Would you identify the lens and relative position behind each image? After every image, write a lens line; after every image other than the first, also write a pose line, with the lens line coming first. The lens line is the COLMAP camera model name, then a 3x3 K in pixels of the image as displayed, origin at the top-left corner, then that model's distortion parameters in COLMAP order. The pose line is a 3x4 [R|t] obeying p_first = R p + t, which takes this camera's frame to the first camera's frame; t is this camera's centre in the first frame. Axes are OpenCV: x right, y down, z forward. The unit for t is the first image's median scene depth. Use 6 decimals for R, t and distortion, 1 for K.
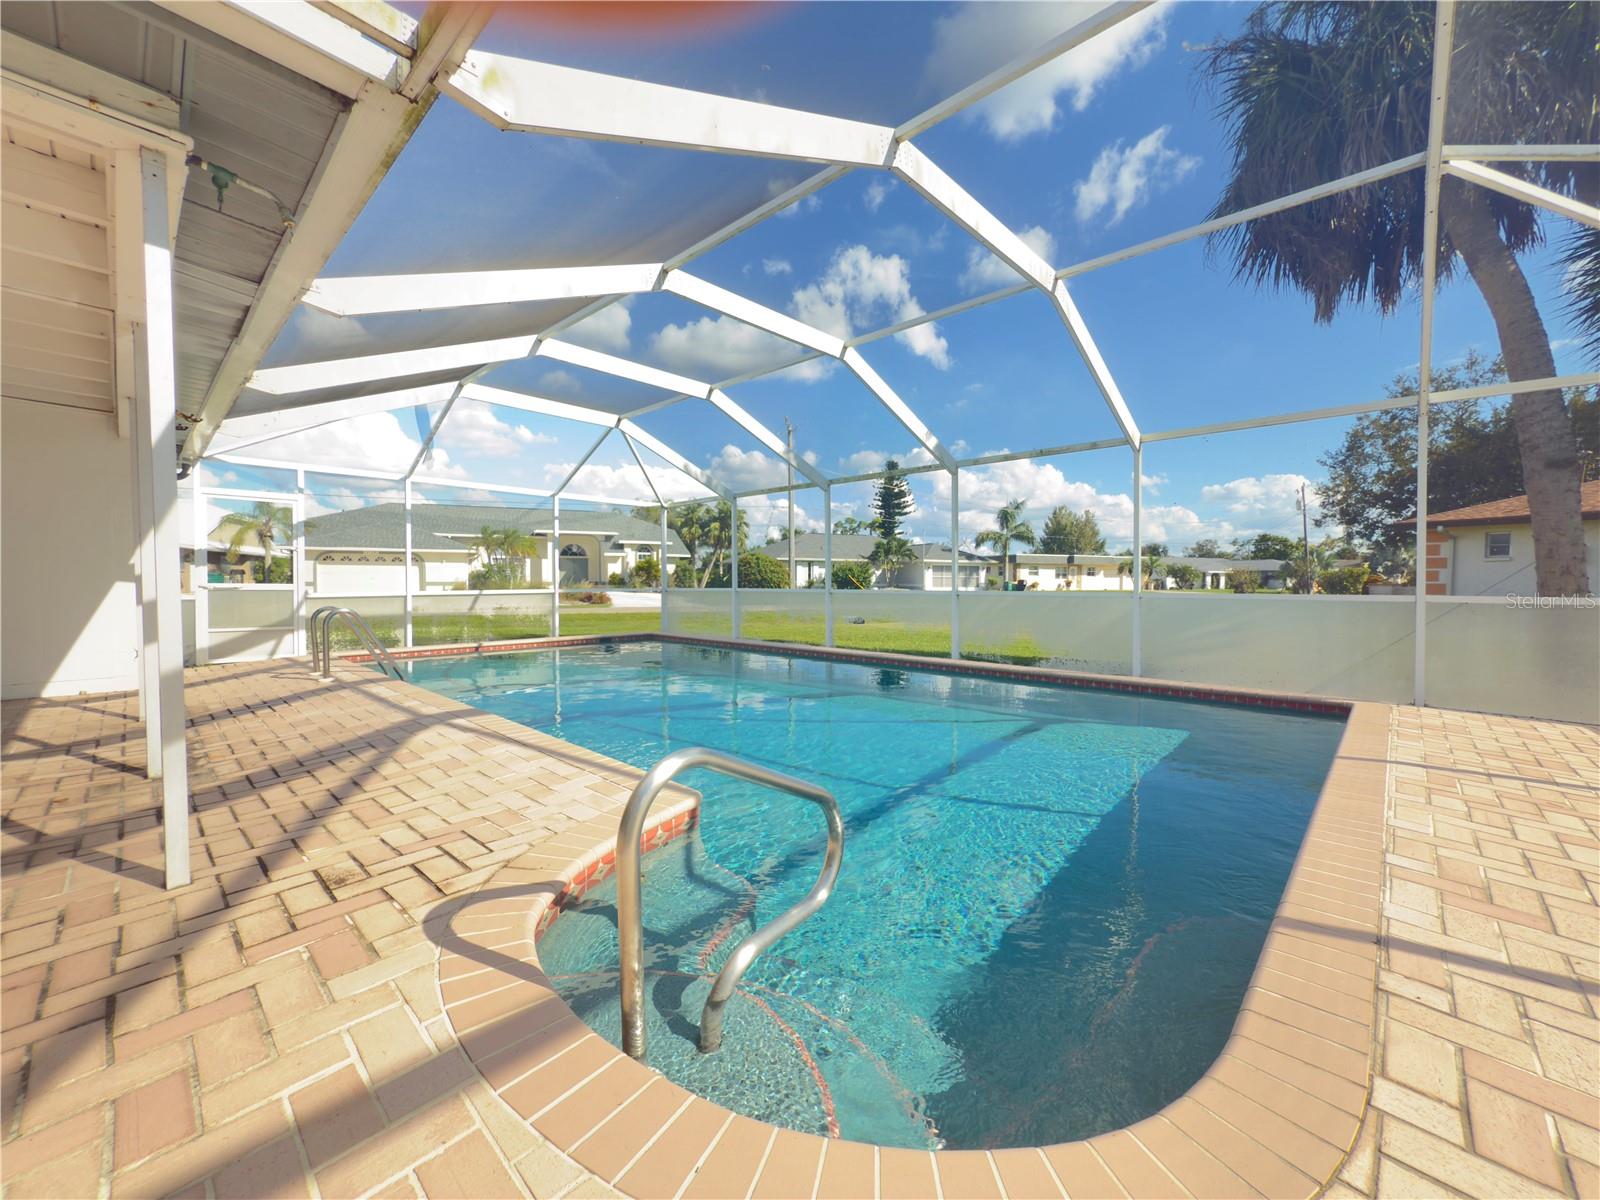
lens RADIAL K [[637.9, 0, 799.3], [0, 637.9, 600.1], [0, 0, 1]] dist [0.000828, 0.000249]
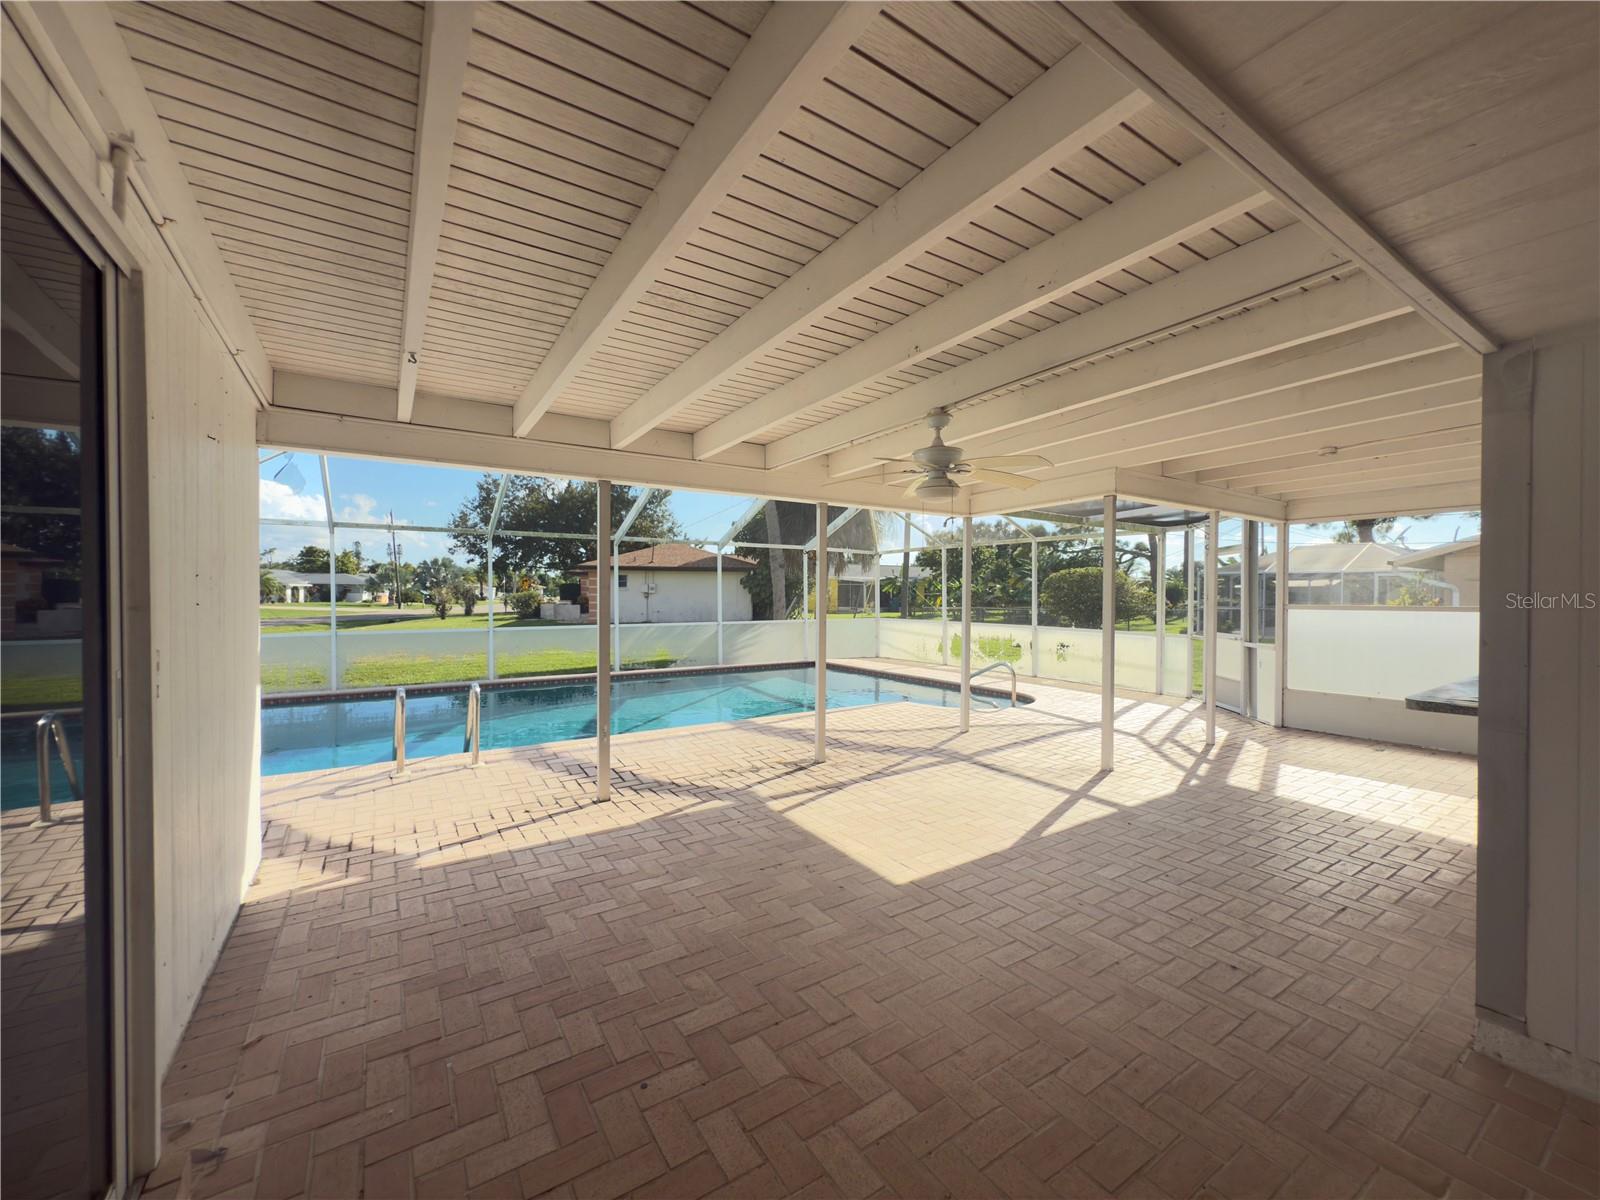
lens RADIAL K [[637.9, 0, 799.3], [0, 637.9, 600.1], [0, 0, 1]] dist [0.000828, 0.000249]
pose [[0.225508, -0.011831, 0.974169, -0.177923], [0.025040, 0.999666, 0.006344, -0.011195], [-0.973919, 0.022963, 0.225729, 0.043910]]
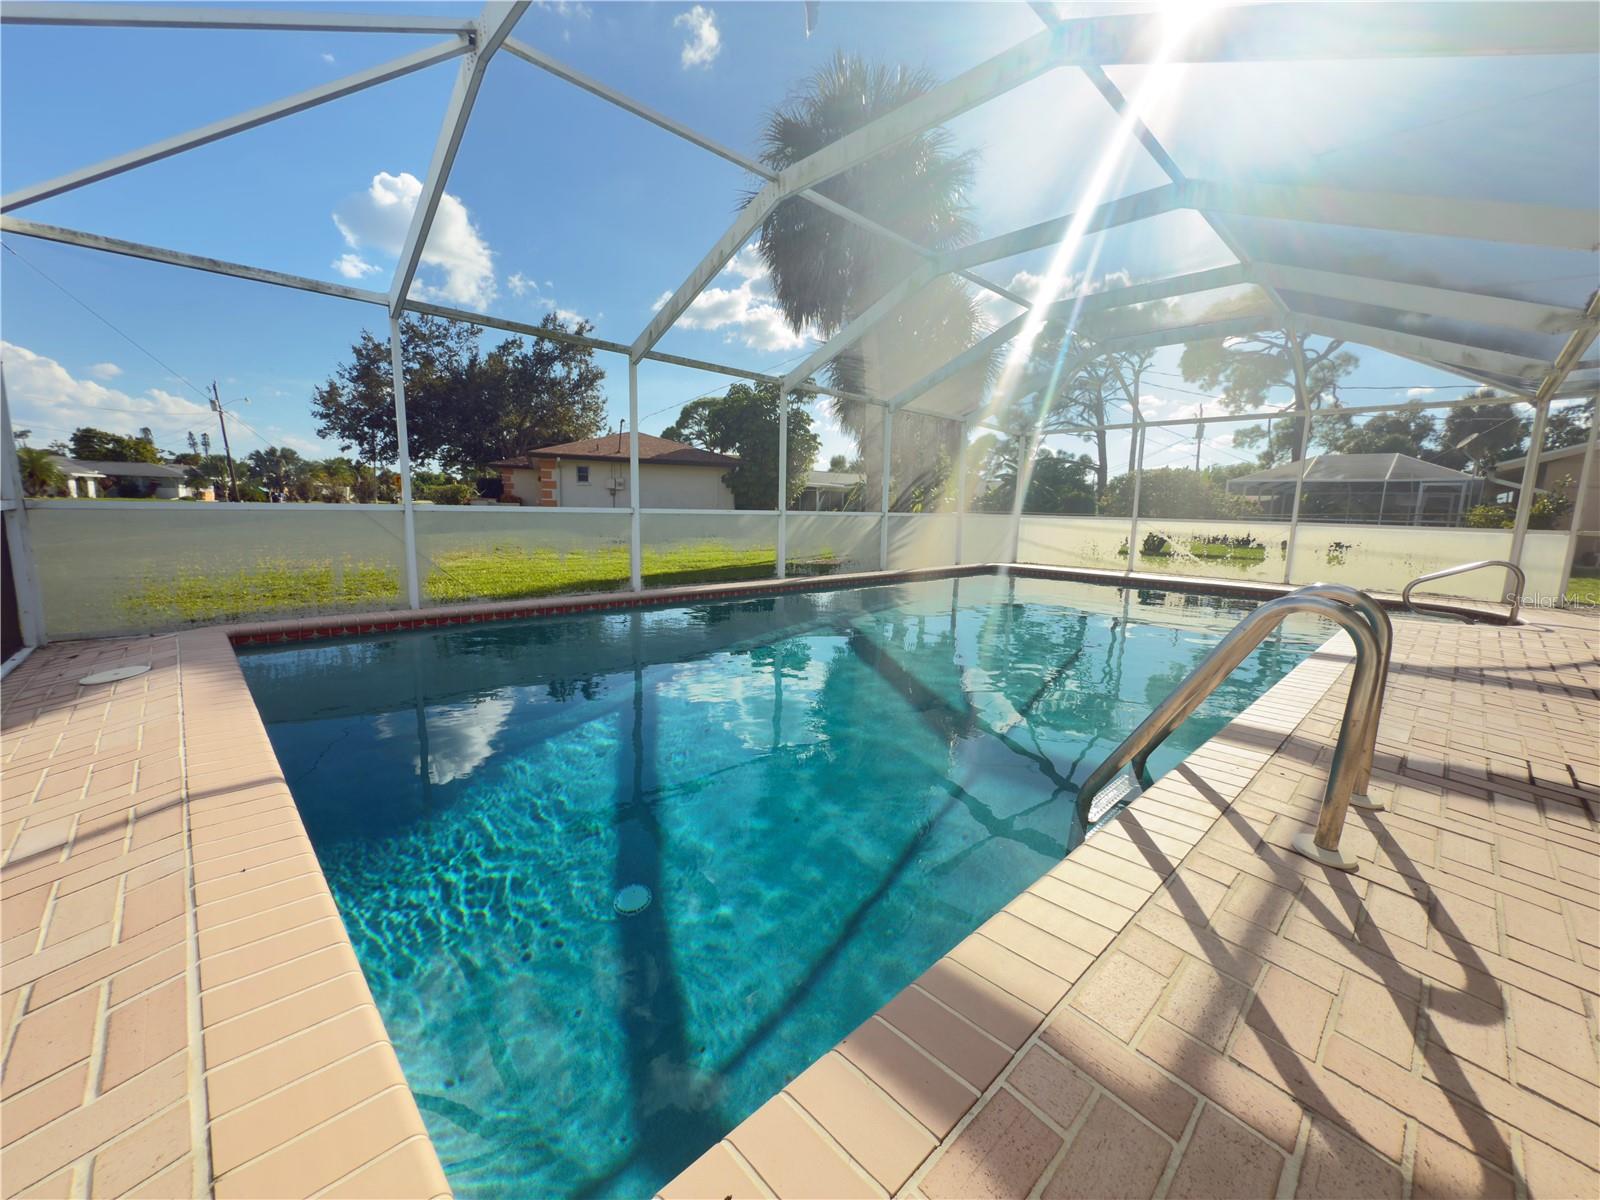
lens RADIAL K [[623.5, 0, 799.8], [0, 623.5, 604.0], [0, 0, 1]] dist [-0.001054, -0.000550]
pose [[0.030252, -0.154614, 0.987512, -0.123846], [0.004319, 0.987975, 0.154554, -0.003306], [-0.999533, -0.000411, 0.030556, 0.156822]]
